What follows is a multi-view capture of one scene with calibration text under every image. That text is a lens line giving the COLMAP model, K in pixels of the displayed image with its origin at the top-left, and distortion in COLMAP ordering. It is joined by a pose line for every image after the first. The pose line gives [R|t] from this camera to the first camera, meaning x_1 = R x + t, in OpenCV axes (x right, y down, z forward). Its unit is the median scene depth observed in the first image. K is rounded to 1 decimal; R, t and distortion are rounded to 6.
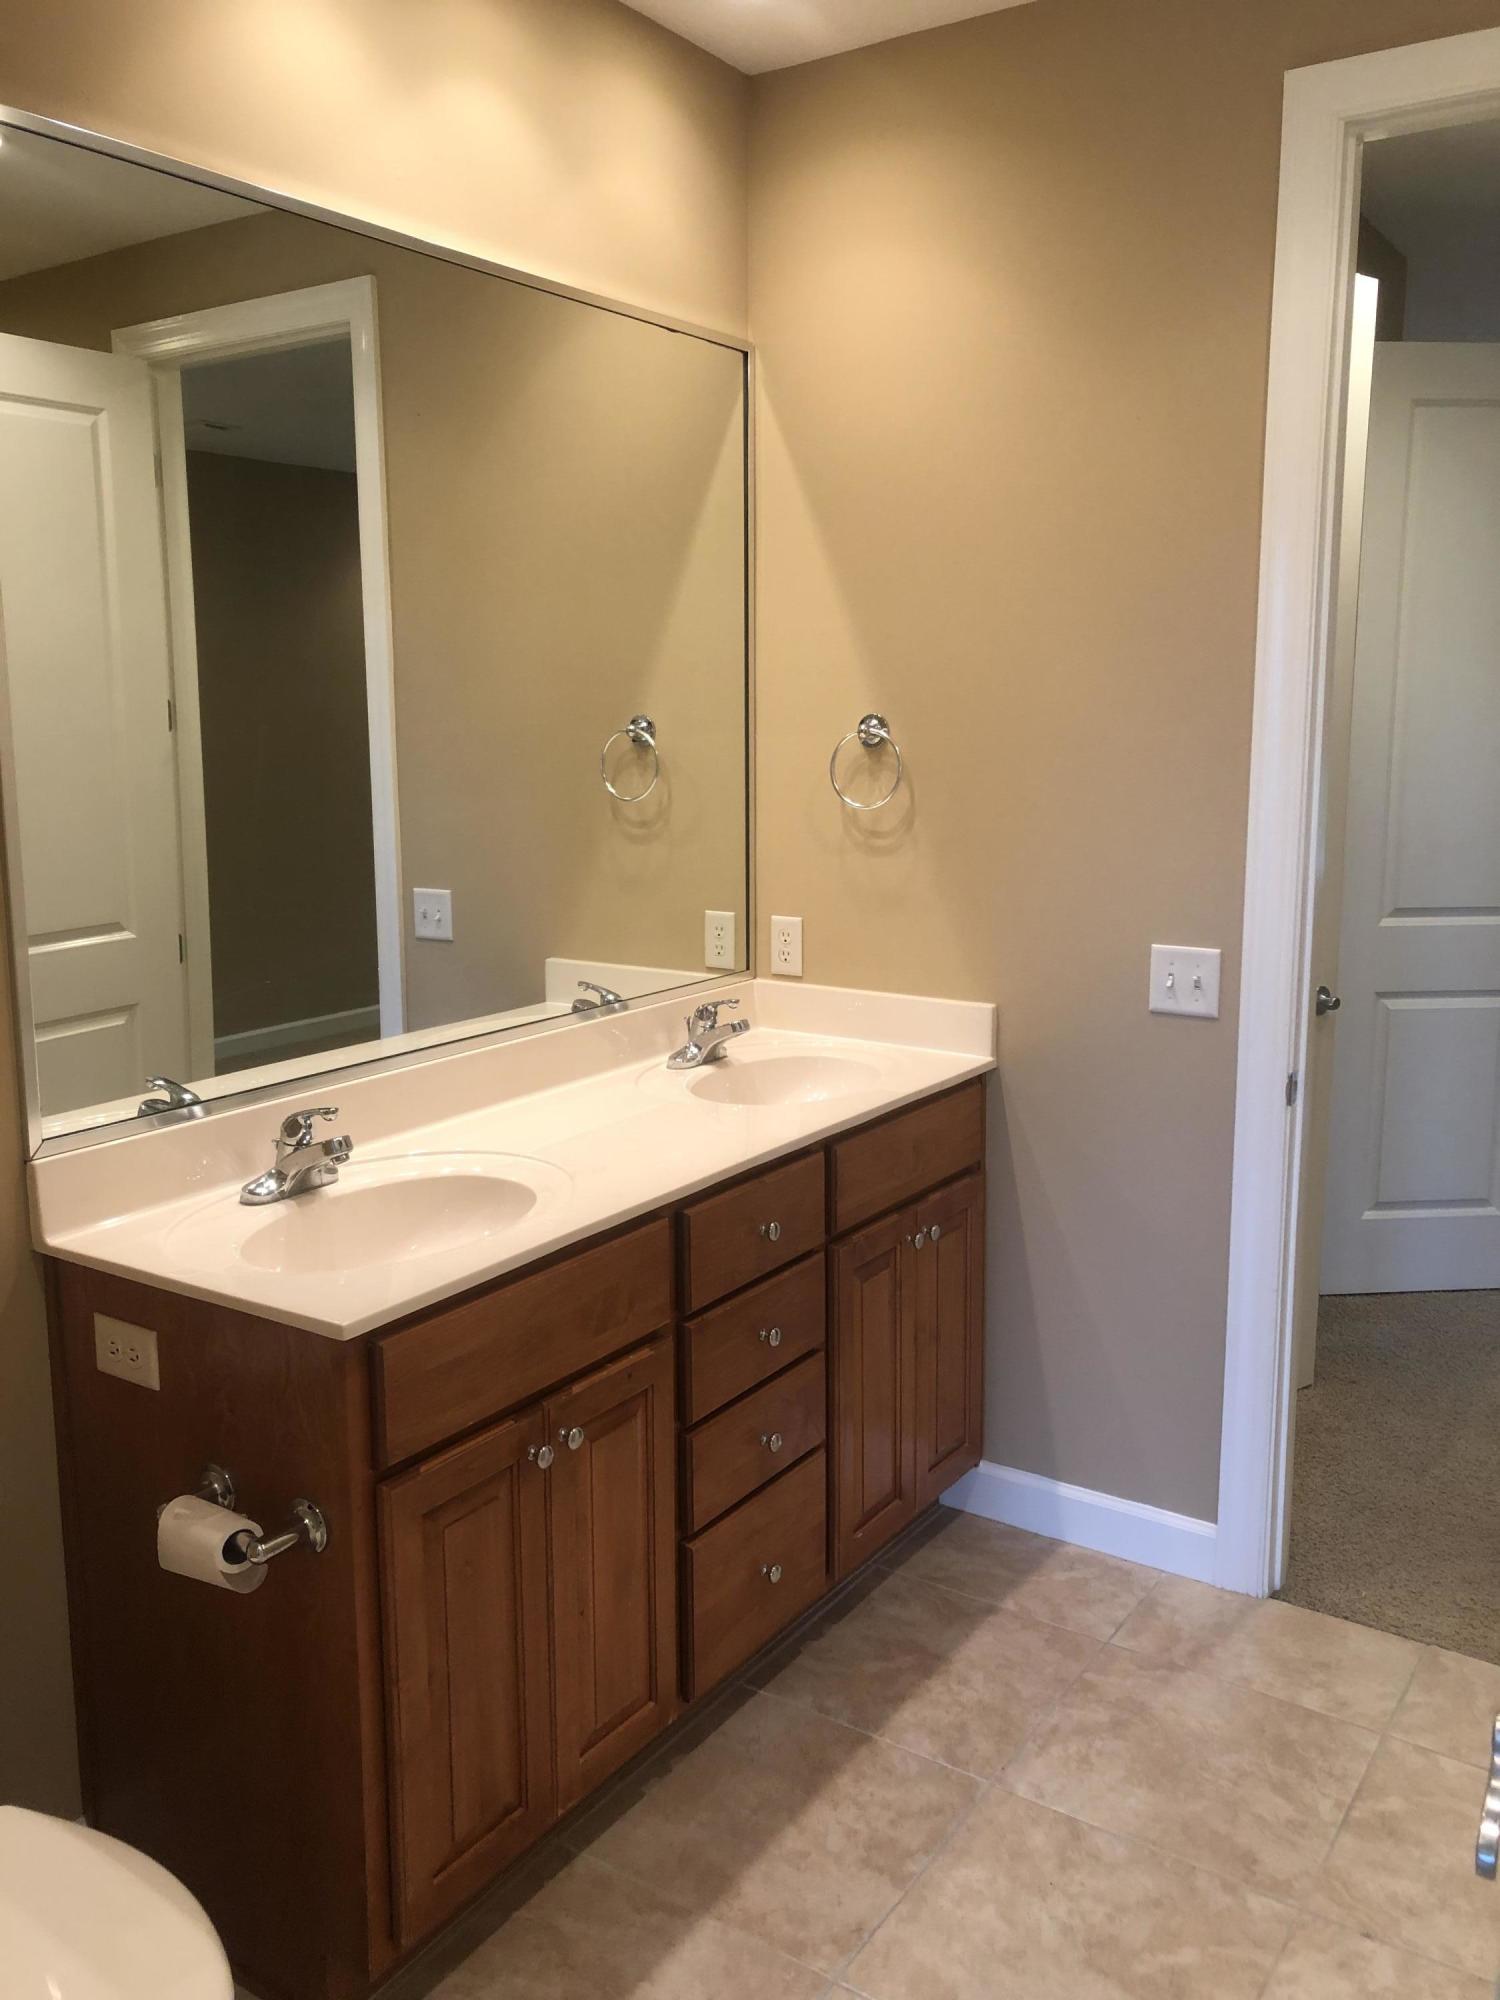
lens RADIAL K [[1628.7, 0, 747.7], [0, 1628.7, 983.5], [0, 0, 1]] dist [-0.000141, 0.001379]
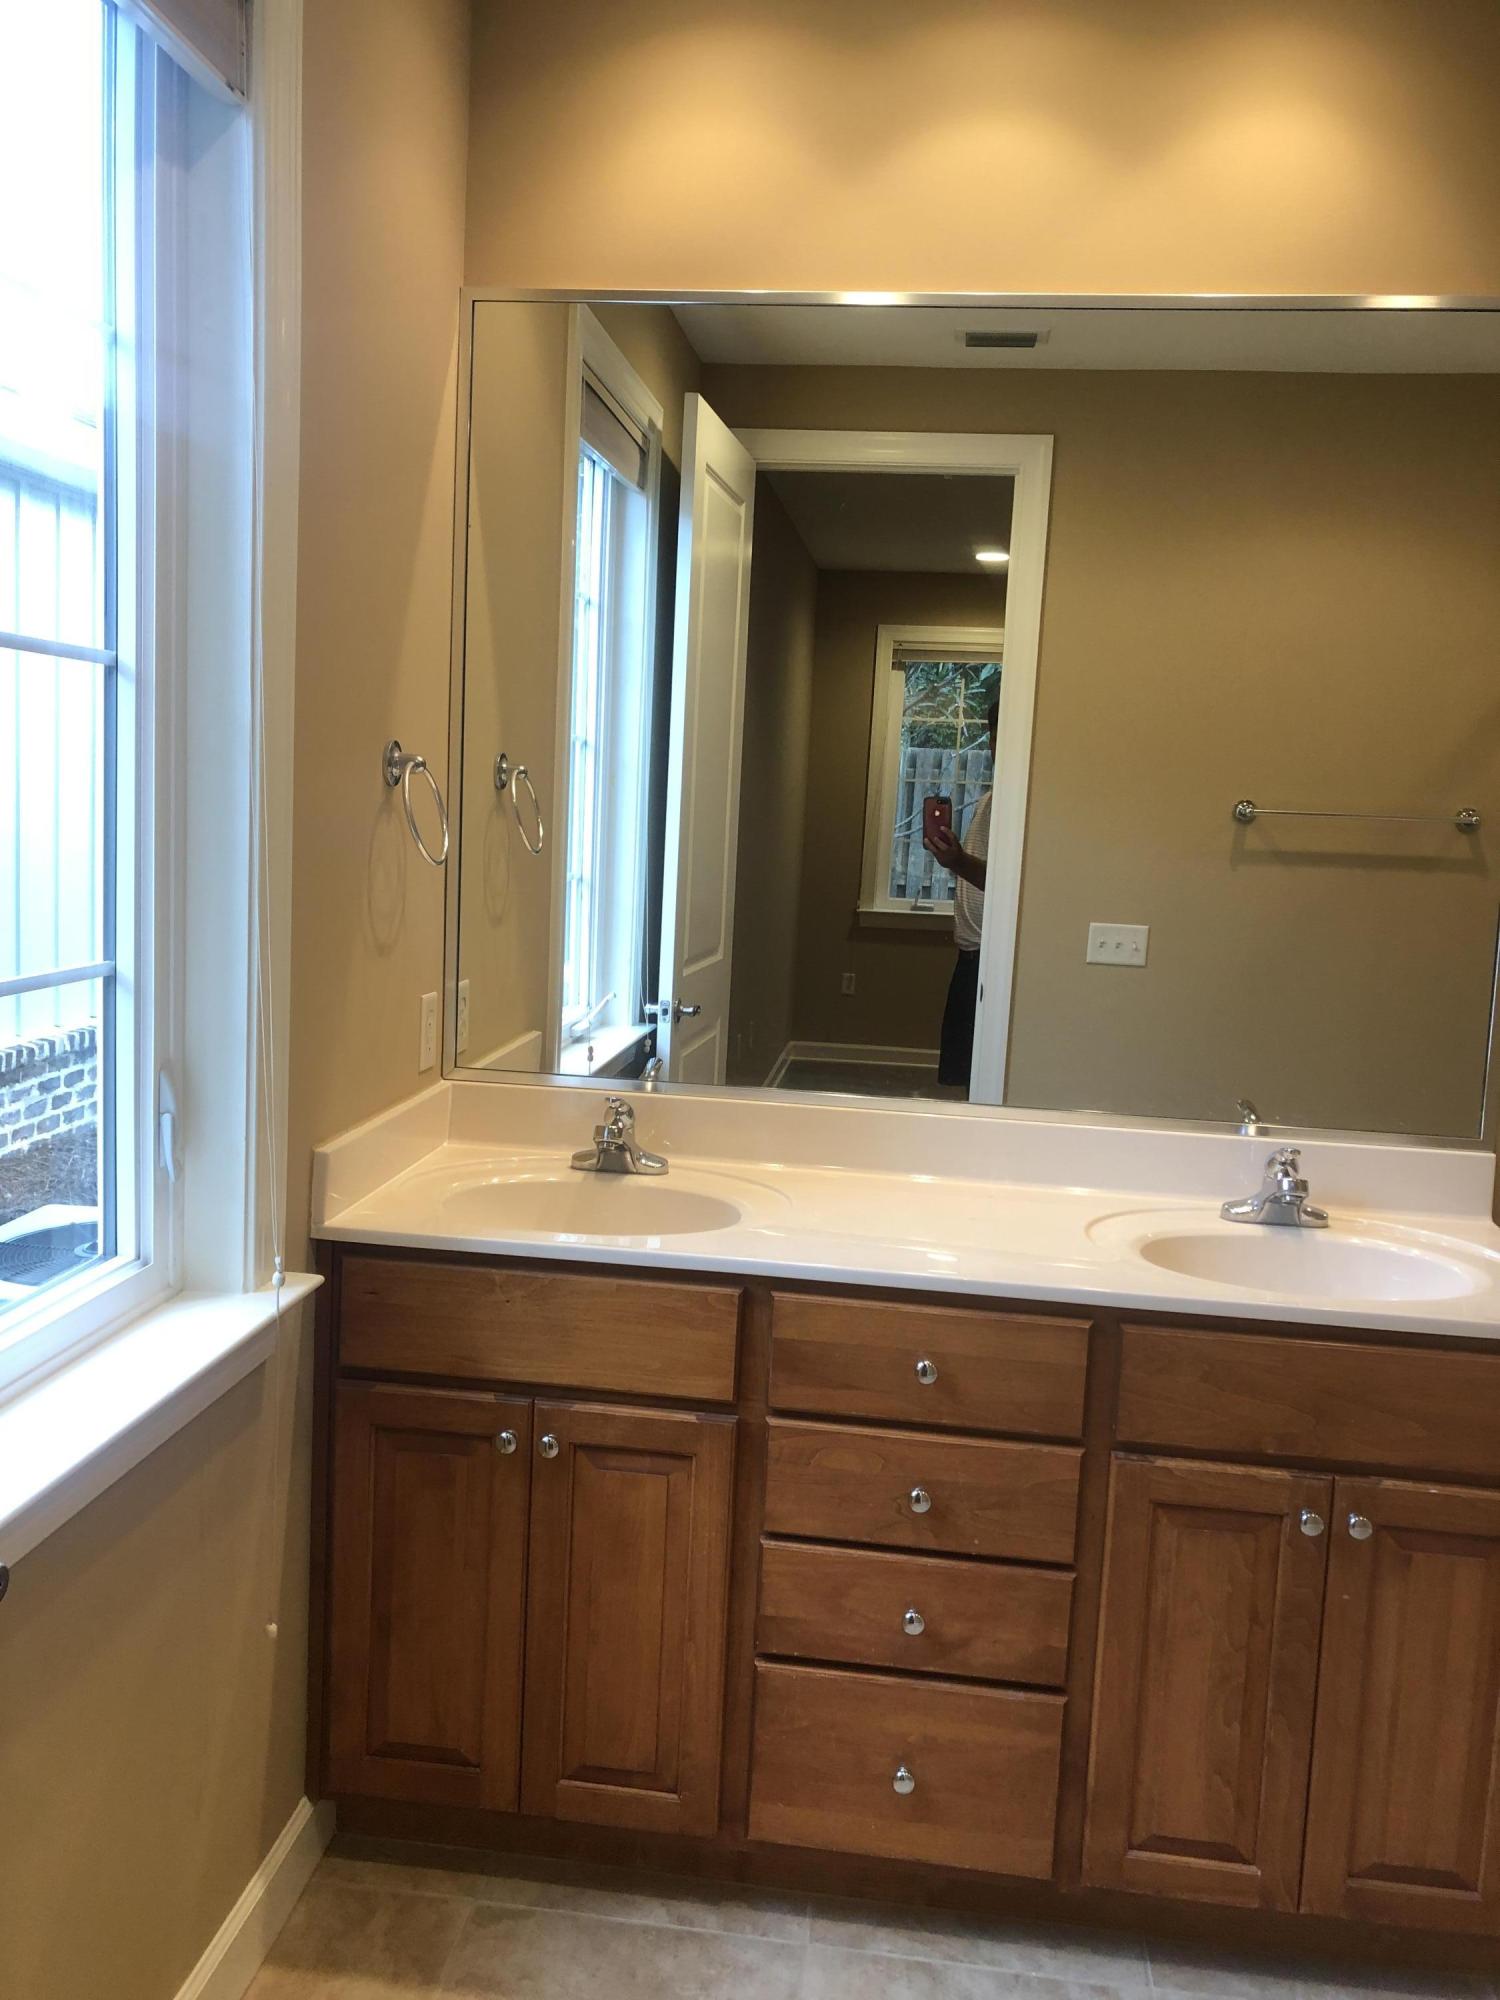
lens RADIAL K [[1628.7, 0, 747.7], [0, 1628.7, 983.5], [0, 0, 1]] dist [-0.000141, 0.001379]
pose [[0.453156, 0.128578, -0.882109, 0.648864], [-0.198364, 0.979277, 0.040838, -0.057531], [0.869081, 0.156473, 0.469271, 0.457809]]
